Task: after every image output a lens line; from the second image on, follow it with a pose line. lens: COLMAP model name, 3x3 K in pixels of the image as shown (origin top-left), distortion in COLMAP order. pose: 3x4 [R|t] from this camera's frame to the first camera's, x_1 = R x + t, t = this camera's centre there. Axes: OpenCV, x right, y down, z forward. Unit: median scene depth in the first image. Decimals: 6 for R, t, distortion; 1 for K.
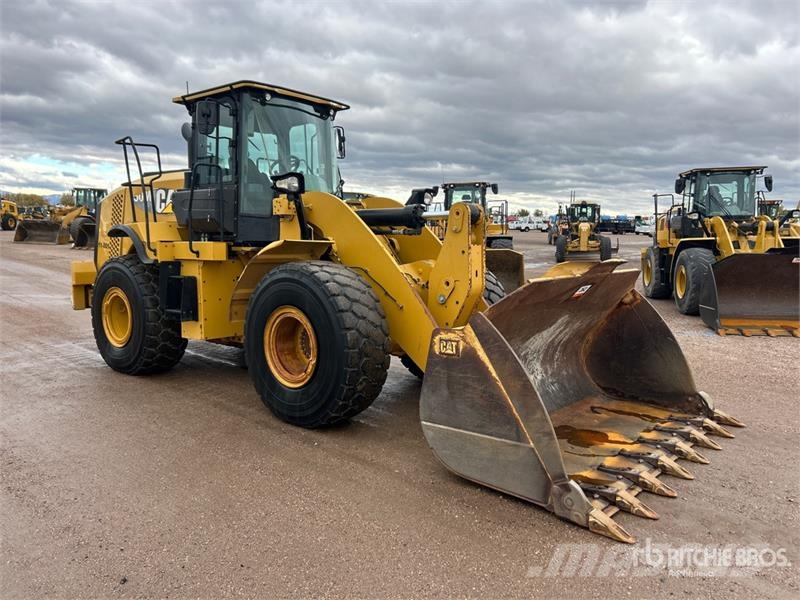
lens RADIAL K [[635.8, 0, 402.7], [0, 635.8, 341.8], [0, 0, 1]] dist [0.006167, 0.001623]
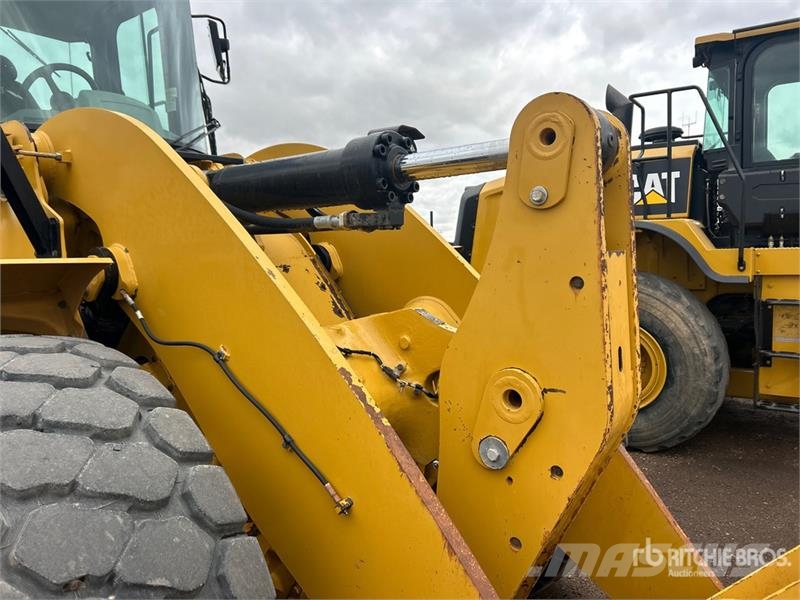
lens RADIAL K [[640.4, 0, 400.0], [0, 640.4, 300.0], [0, 0, 1]] dist [0.046861, -0.006866]
pose [[0.997841, -0.045275, 0.047580, 0.002710], [0.048549, 0.996361, -0.070058, -0.027940], [-0.044235, 0.072216, 0.996408, 0.174012]]
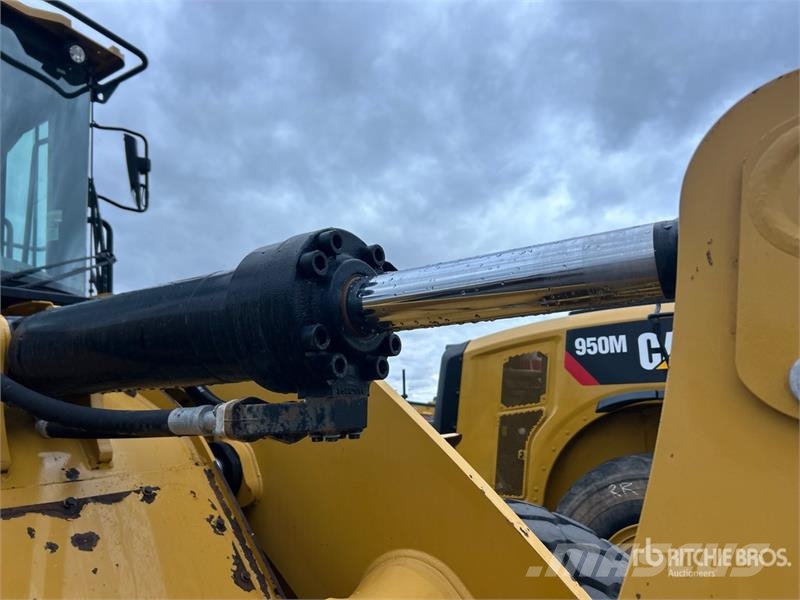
lens RADIAL K [[640.4, 0, 400.0], [0, 640.4, 300.0], [0, 0, 1]] dist [0.046861, -0.006866]
pose [[0.994647, -0.023373, 0.100655, 0.005928], [0.053321, 0.950473, -0.306199, -0.038974], [-0.088513, 0.309927, 0.946631, 0.218122]]
